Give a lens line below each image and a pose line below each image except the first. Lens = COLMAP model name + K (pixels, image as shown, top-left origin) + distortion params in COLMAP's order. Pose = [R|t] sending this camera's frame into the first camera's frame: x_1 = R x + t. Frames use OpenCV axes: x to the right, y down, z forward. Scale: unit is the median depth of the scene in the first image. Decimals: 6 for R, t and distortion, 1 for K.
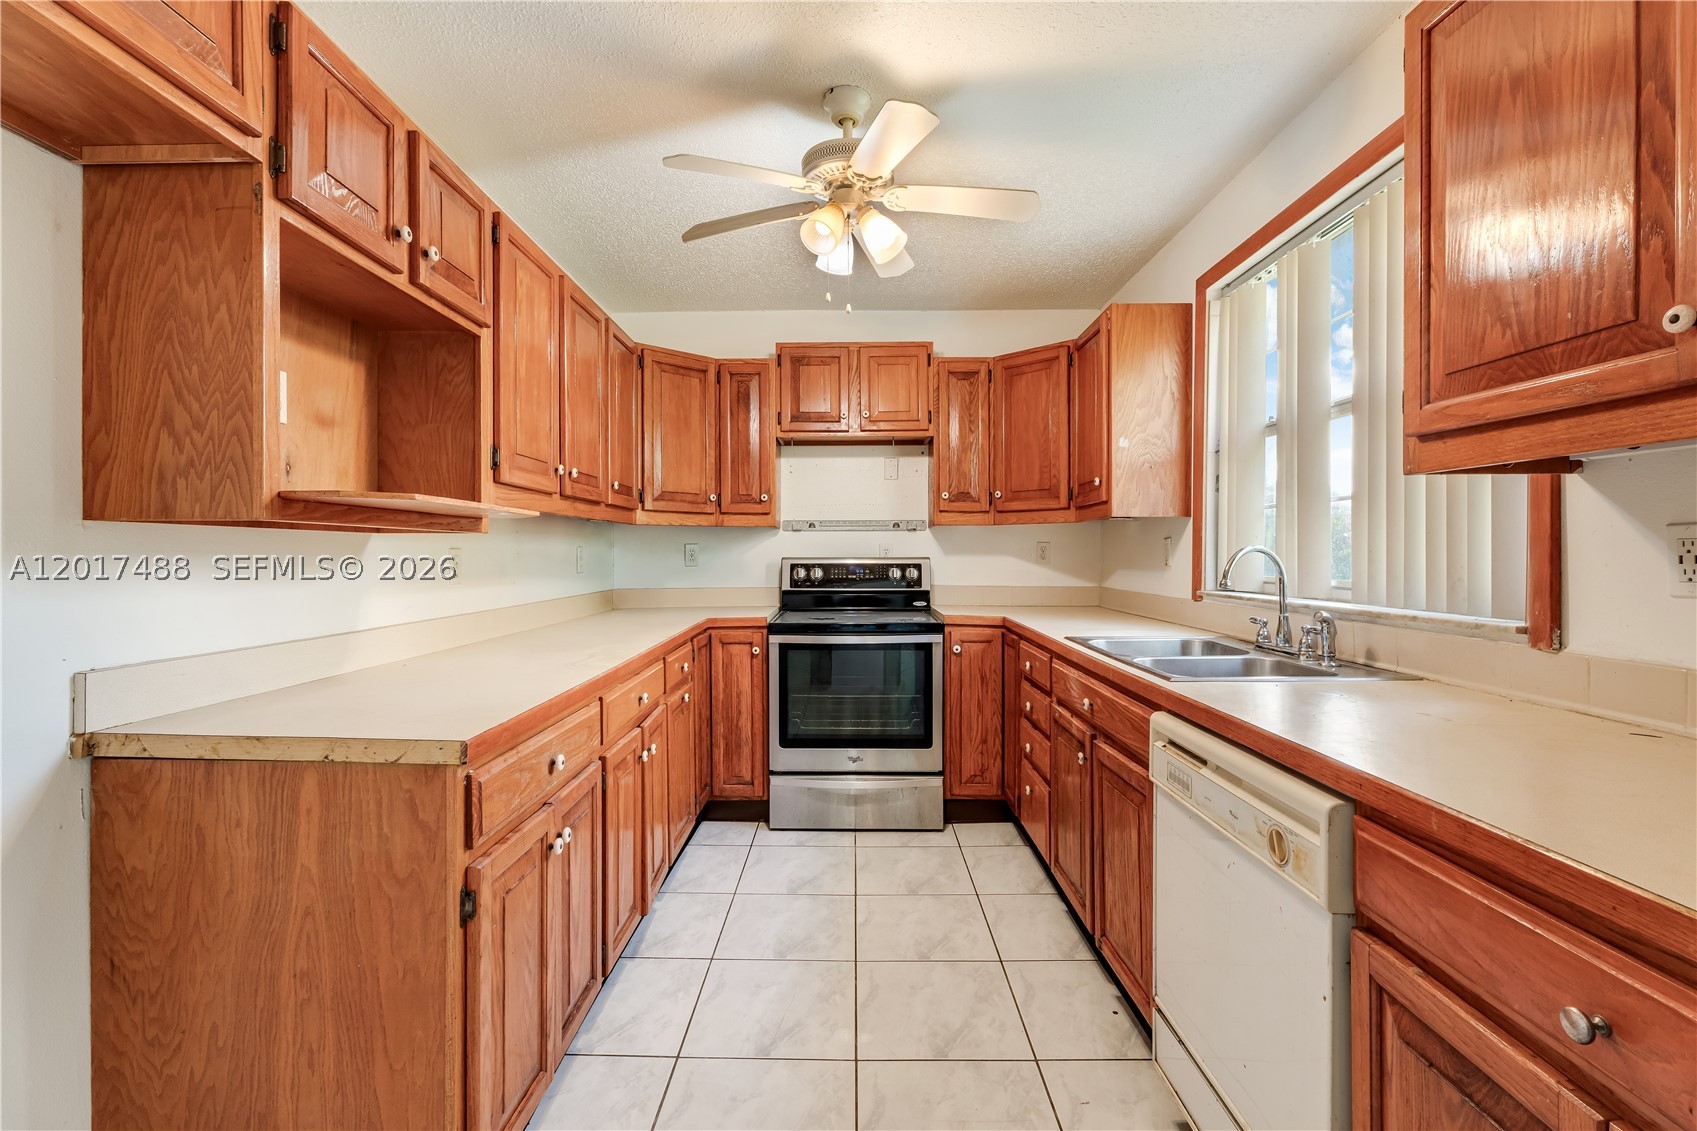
lens RADIAL K [[758.2, 0, 846.1], [0, 758.2, 562.1], [0, 0, 1]] dist [0.000512, 0.000116]
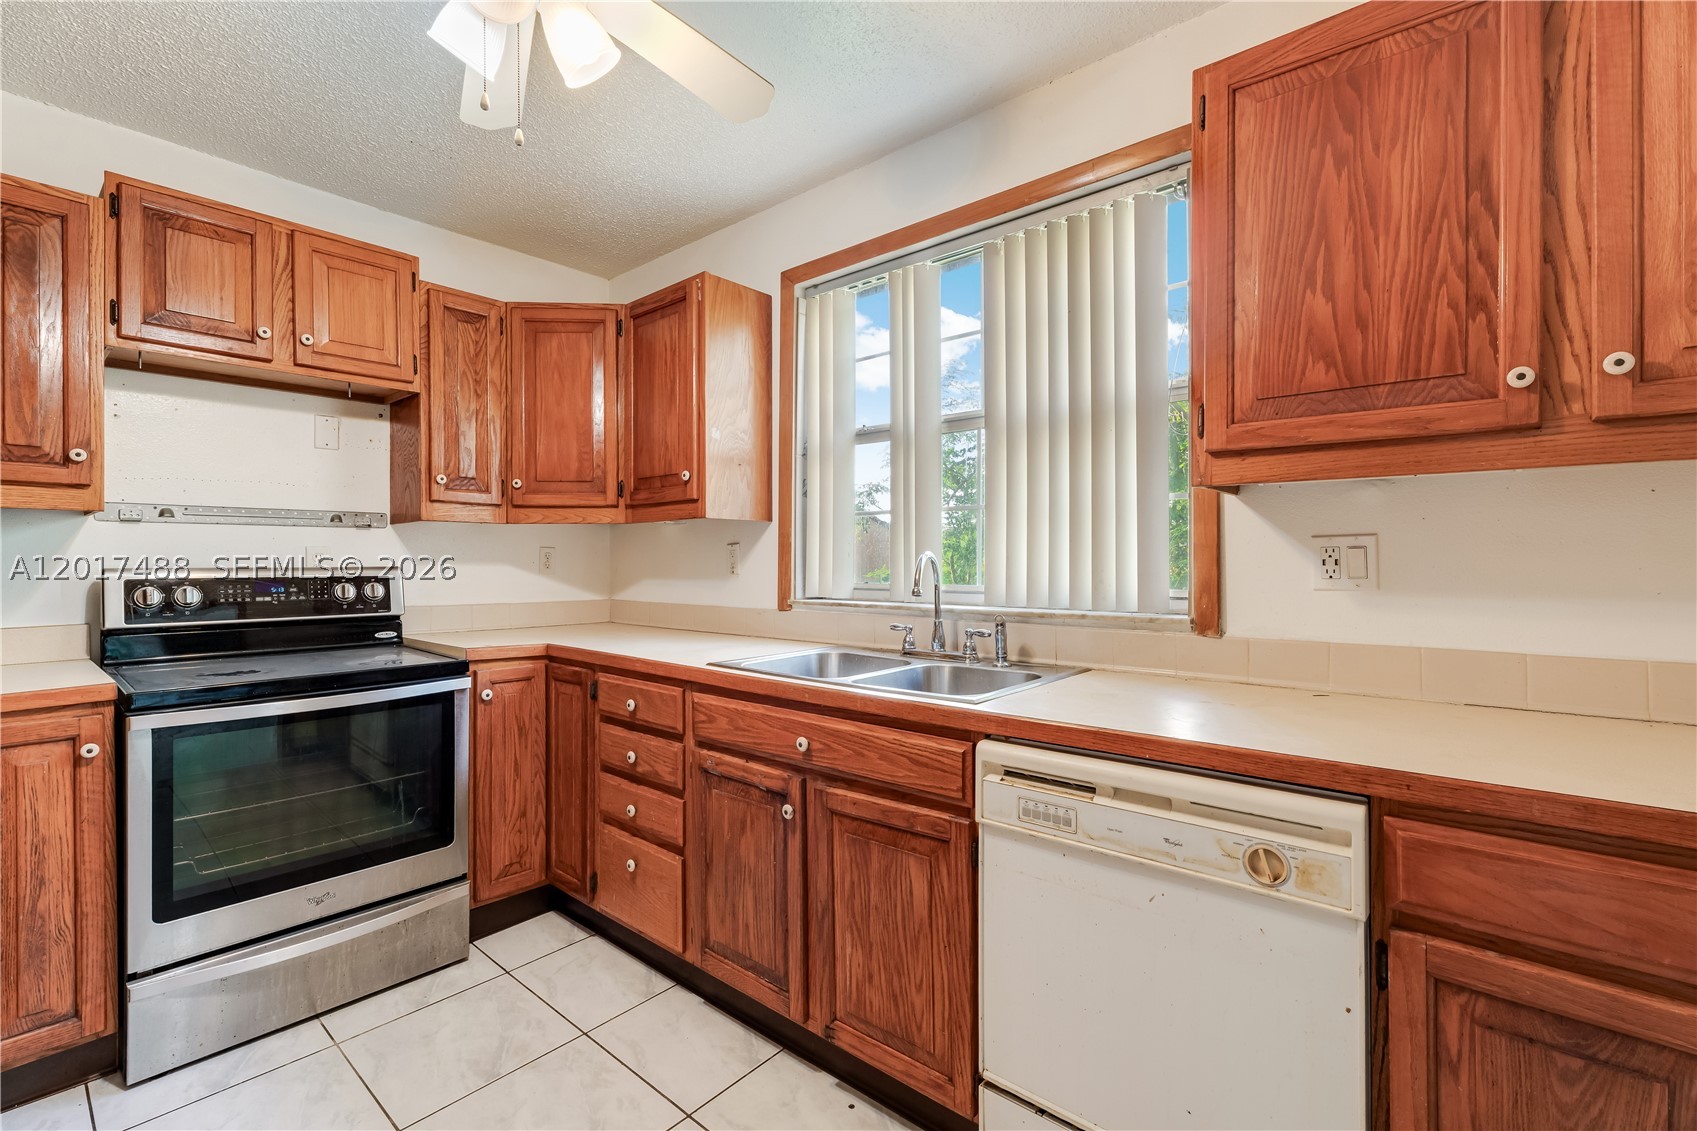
lens RADIAL K [[758.2, 0, 848.9], [0, 758.2, 560.7], [0, 0, 1]] dist [0.000512, 0.000116]
pose [[0.651042, -0.000530, 0.759041, -0.173437], [0.011208, 0.999897, -0.008915, -0.001389], [-0.758959, 0.014312, 0.650982, 0.274912]]
